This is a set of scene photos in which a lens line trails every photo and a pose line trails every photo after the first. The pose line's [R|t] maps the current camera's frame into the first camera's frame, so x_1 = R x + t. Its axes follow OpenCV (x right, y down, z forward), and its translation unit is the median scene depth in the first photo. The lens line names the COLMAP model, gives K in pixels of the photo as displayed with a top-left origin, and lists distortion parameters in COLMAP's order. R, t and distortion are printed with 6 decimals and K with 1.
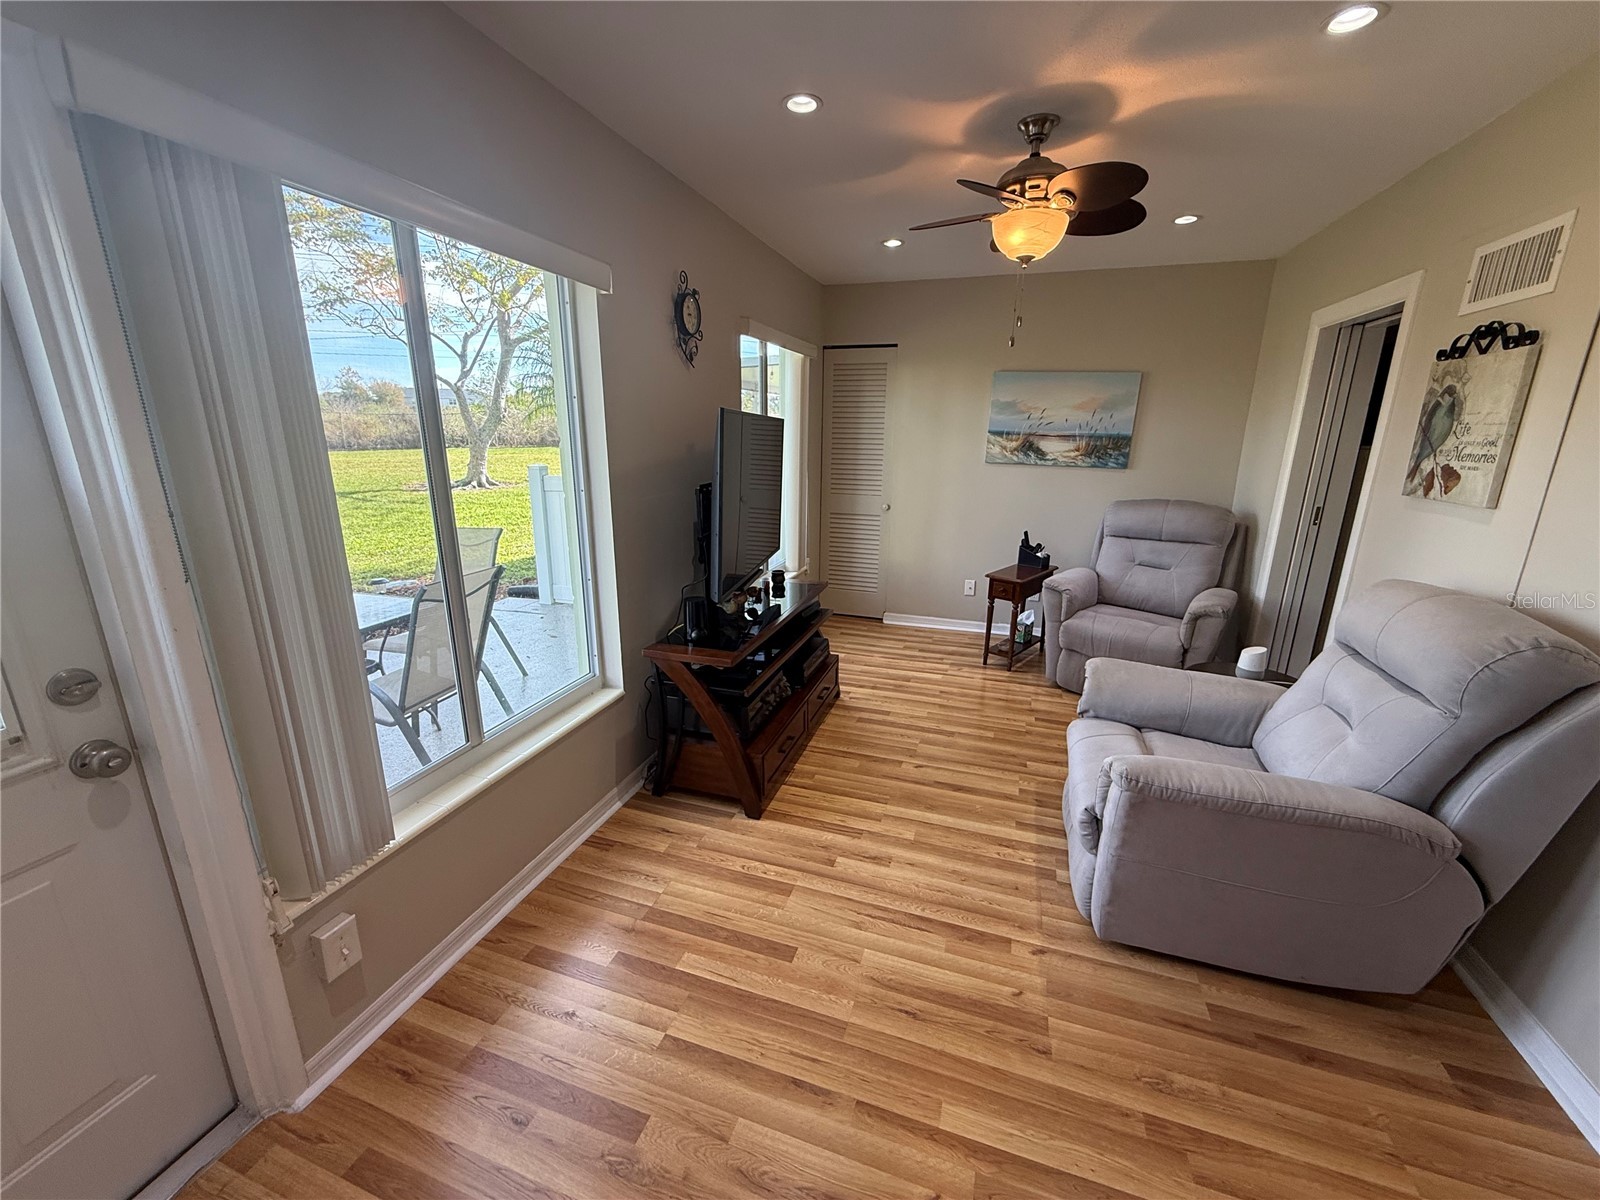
lens RADIAL K [[637.3, 0, 796.6], [0, 637.3, 598.8], [0, 0, 1]] dist [0.001449, -0.000592]
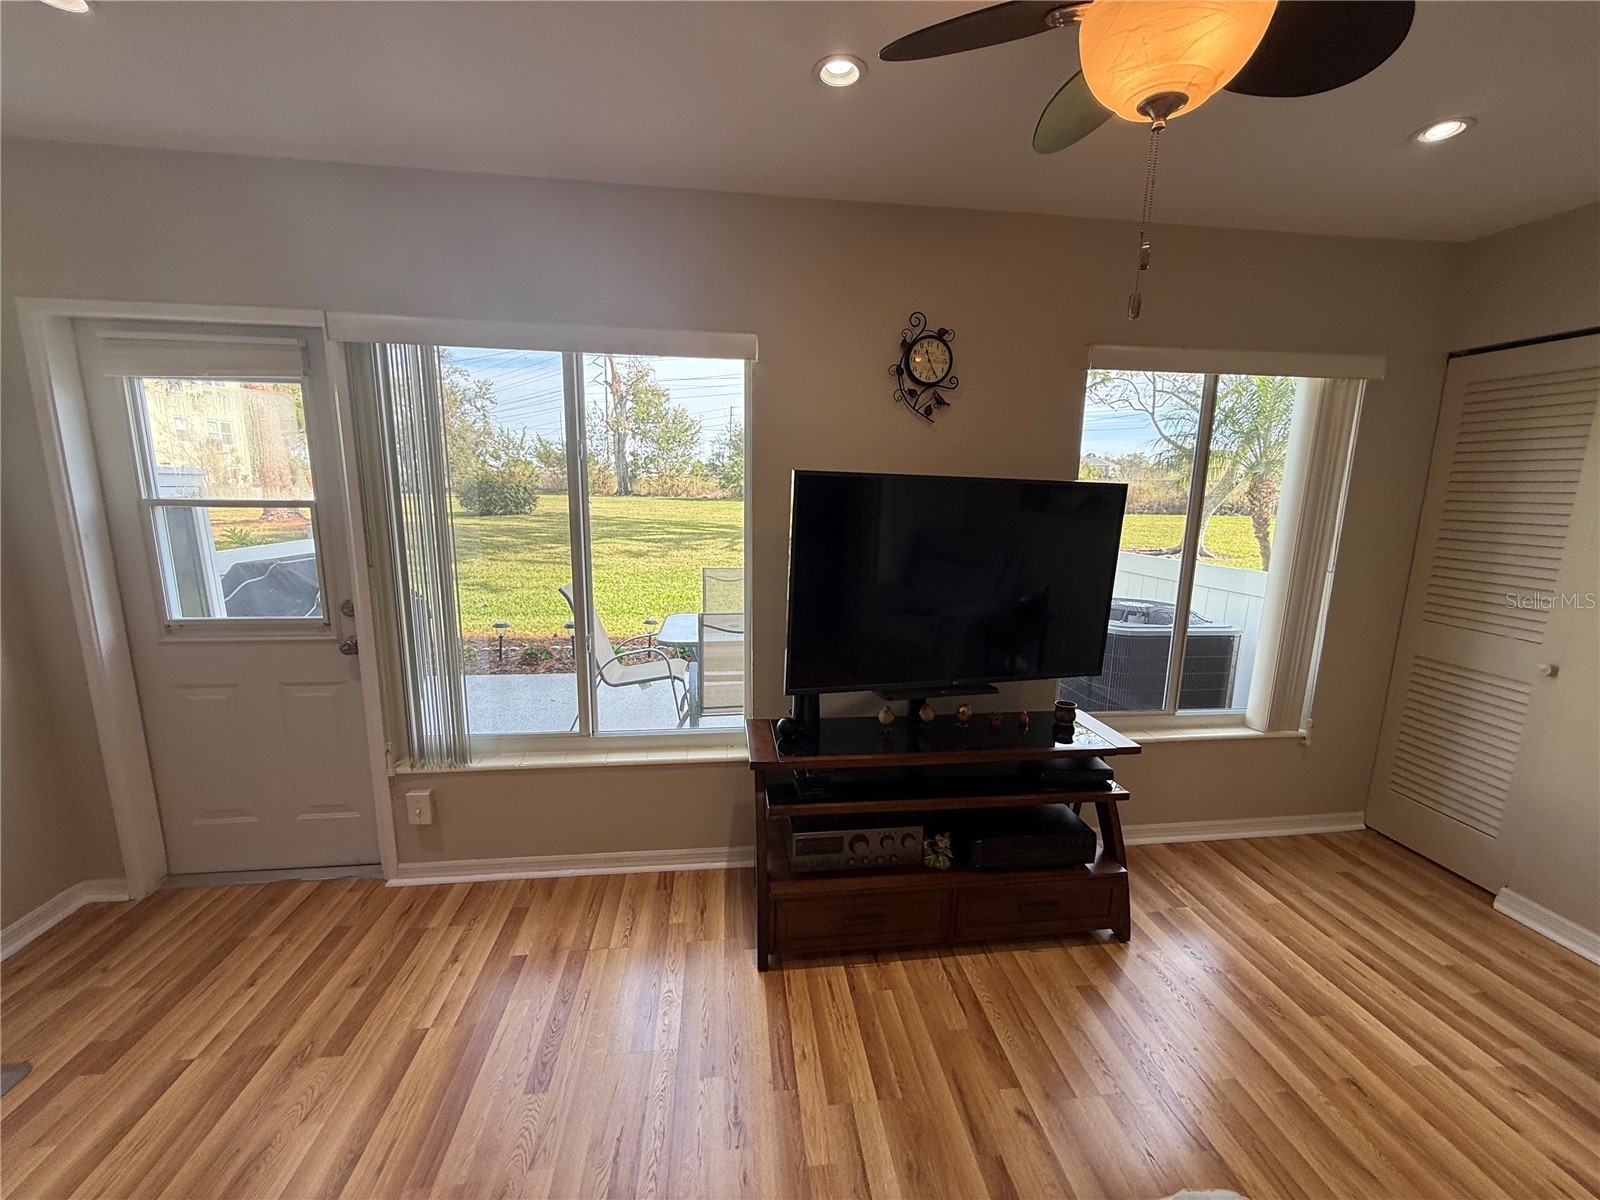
lens RADIAL K [[637.3, 0, 797.1], [0, 637.3, 599.9], [0, 0, 1]] dist [0.001449, -0.000592]
pose [[0.428512, 0.159824, -0.889288, 0.576080], [-0.245692, 0.967756, 0.055537, -0.156094], [0.869490, 0.194693, 0.453963, 0.562942]]
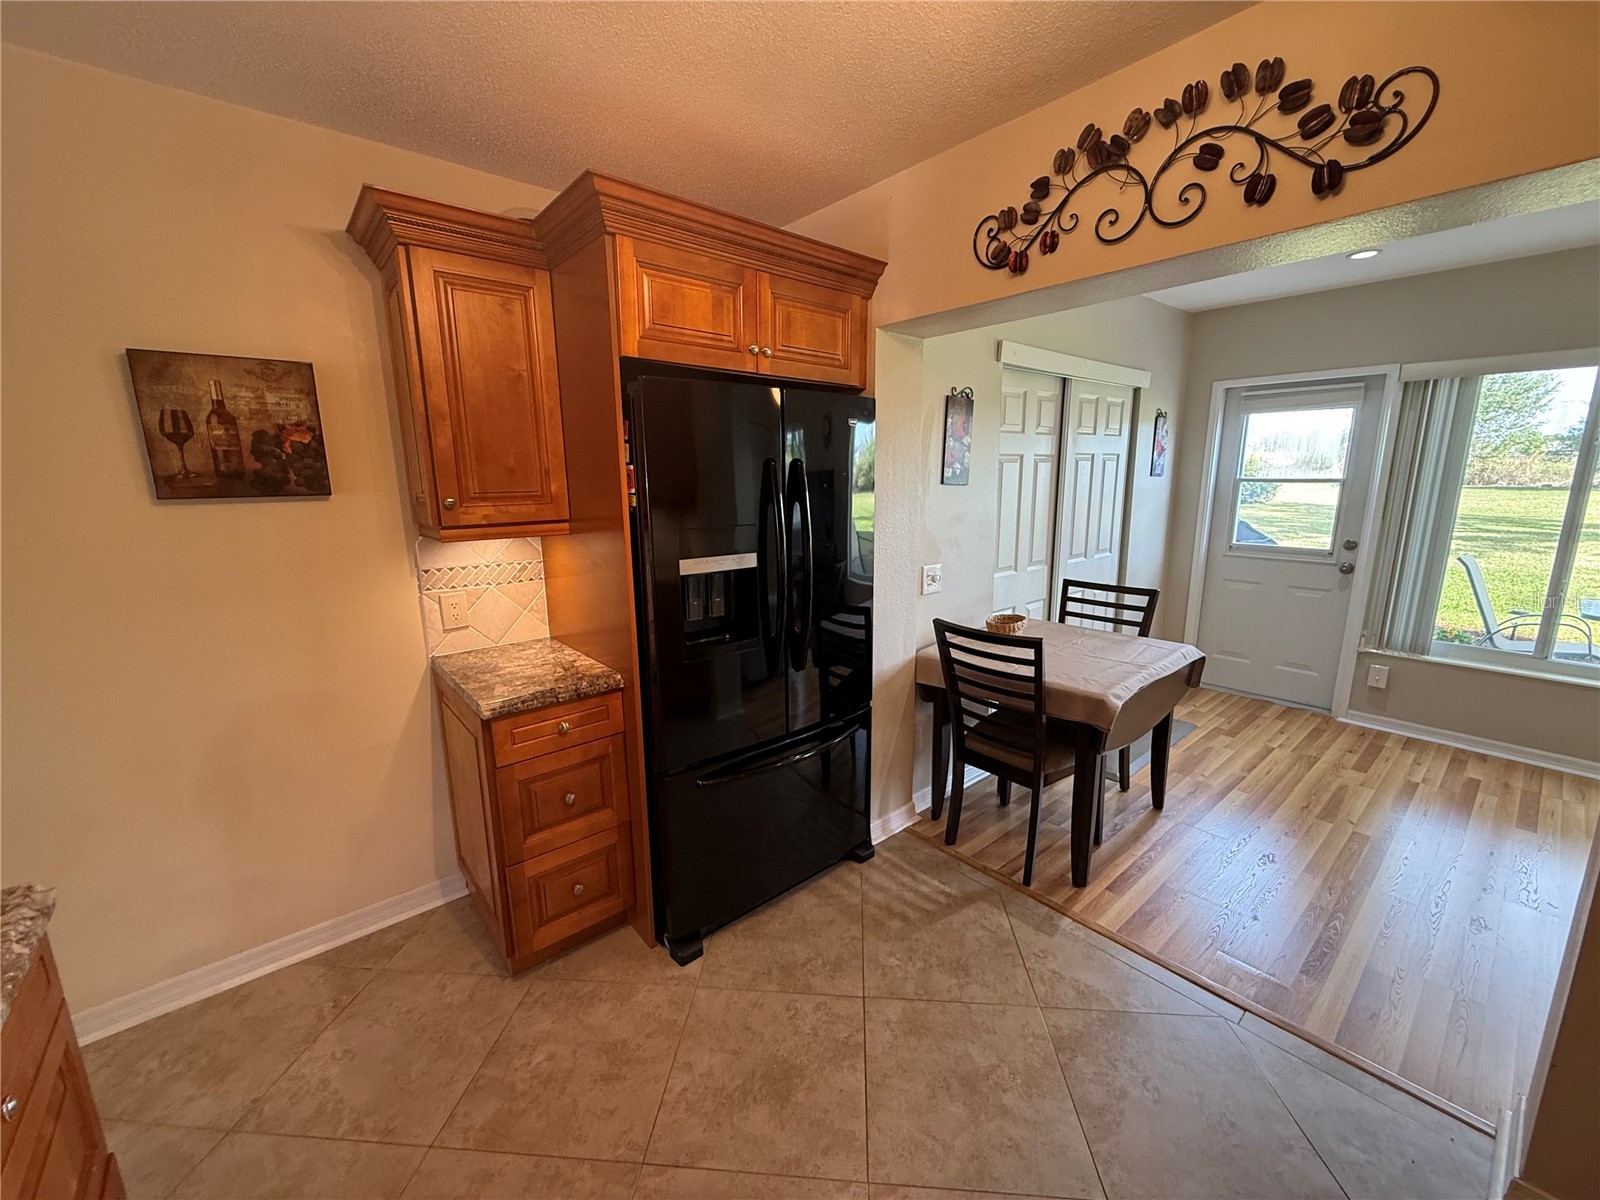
lens RADIAL K [[637.3, 0, 790.7], [0, 637.3, 600.8], [0, 0, 1]] dist [0.001449, -0.000592]
pose [[-0.520761, 0.166421, -0.837324, 1.408091], [-0.218017, 0.922367, 0.318915, -0.009622], [0.825395, 0.348630, -0.444050, 0.065443]]
